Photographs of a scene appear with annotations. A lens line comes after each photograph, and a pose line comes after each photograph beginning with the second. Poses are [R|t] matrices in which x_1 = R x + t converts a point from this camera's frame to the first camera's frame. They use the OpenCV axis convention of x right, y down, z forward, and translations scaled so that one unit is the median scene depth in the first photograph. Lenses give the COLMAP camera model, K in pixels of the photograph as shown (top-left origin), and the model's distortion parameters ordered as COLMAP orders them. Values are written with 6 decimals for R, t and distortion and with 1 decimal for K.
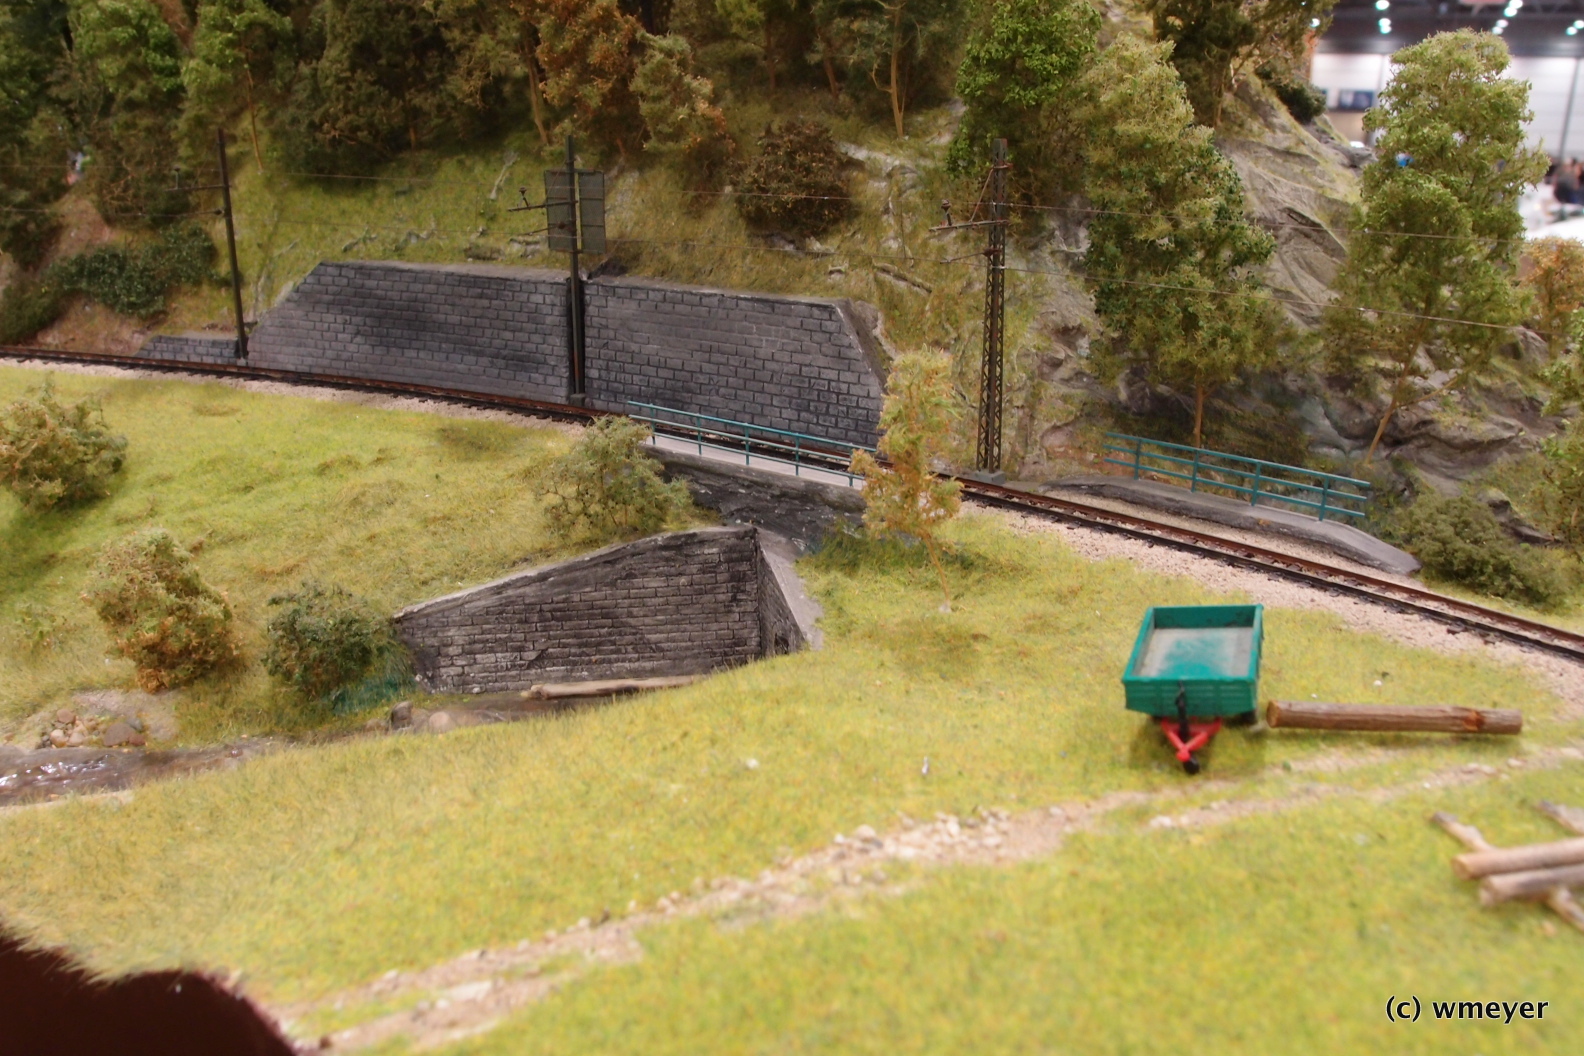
lens RADIAL K [[1297.6, 0, 794.6], [0, 1297.6, 528.4], [0, 0, 1]] dist [-0.048348, -0.002069]
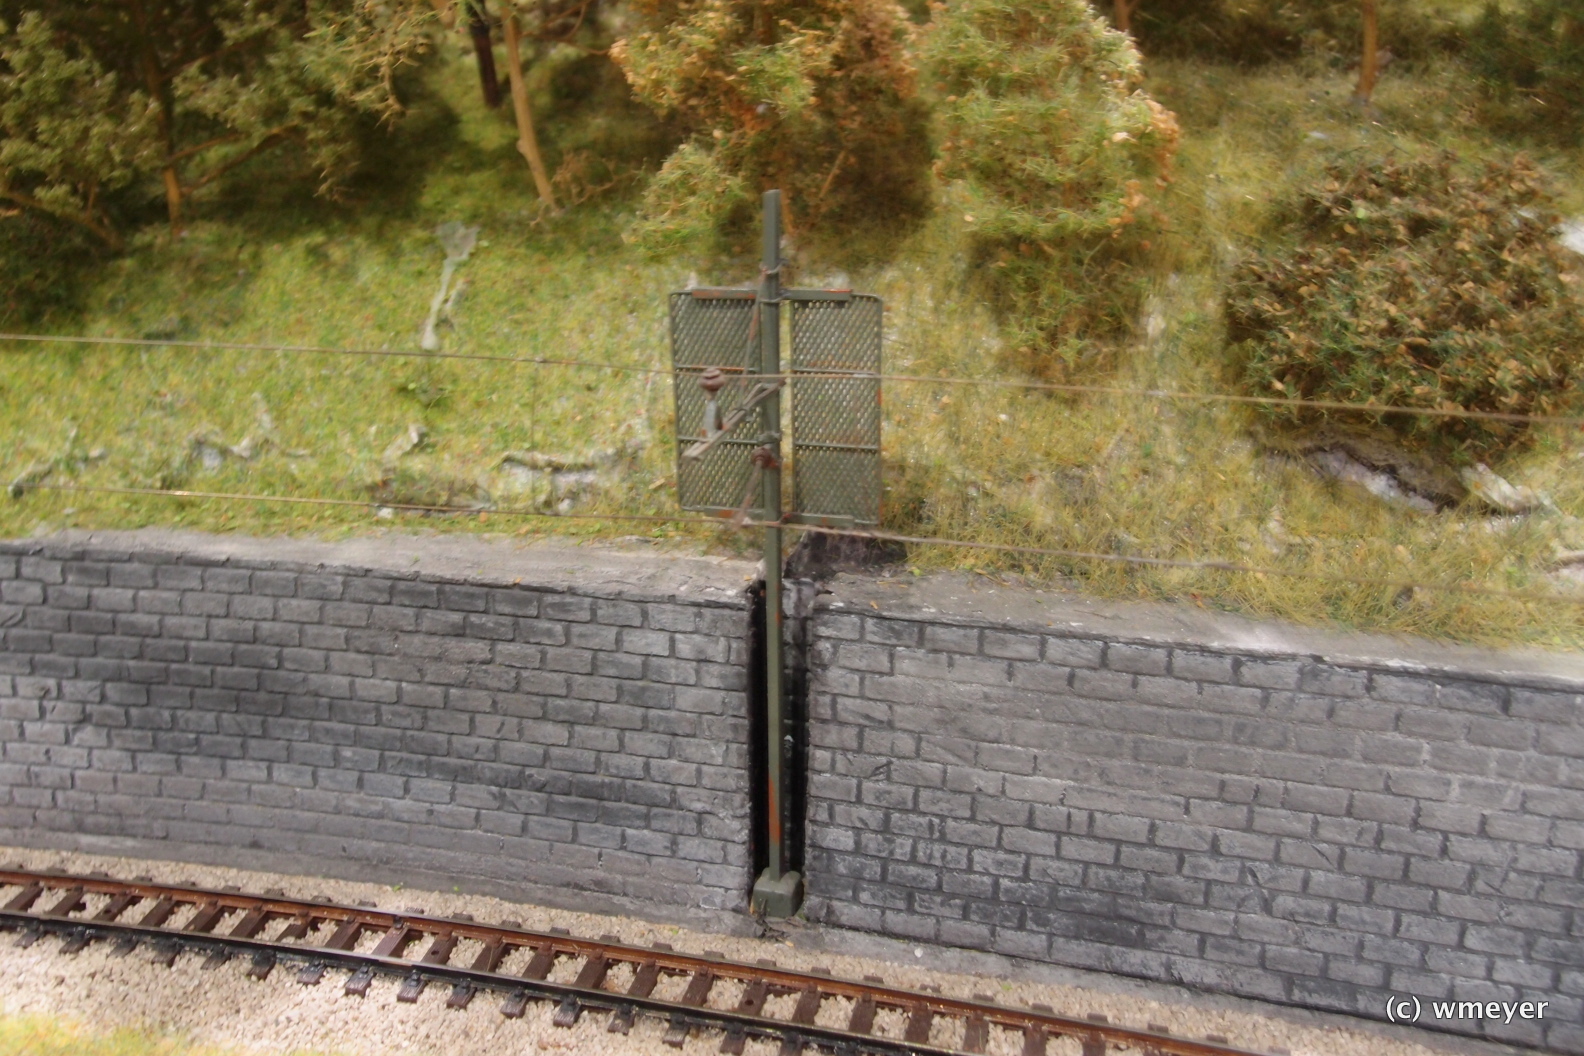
lens RADIAL K [[1297.6, 0, 785.7], [0, 1297.6, 536.8], [0, 0, 1]] dist [-0.048348, -0.002069]
pose [[0.963134, -0.093512, 0.252246, -0.247887], [0.091723, 0.995606, 0.018868, -0.207979], [-0.252902, 0.004965, 0.967479, 0.630723]]
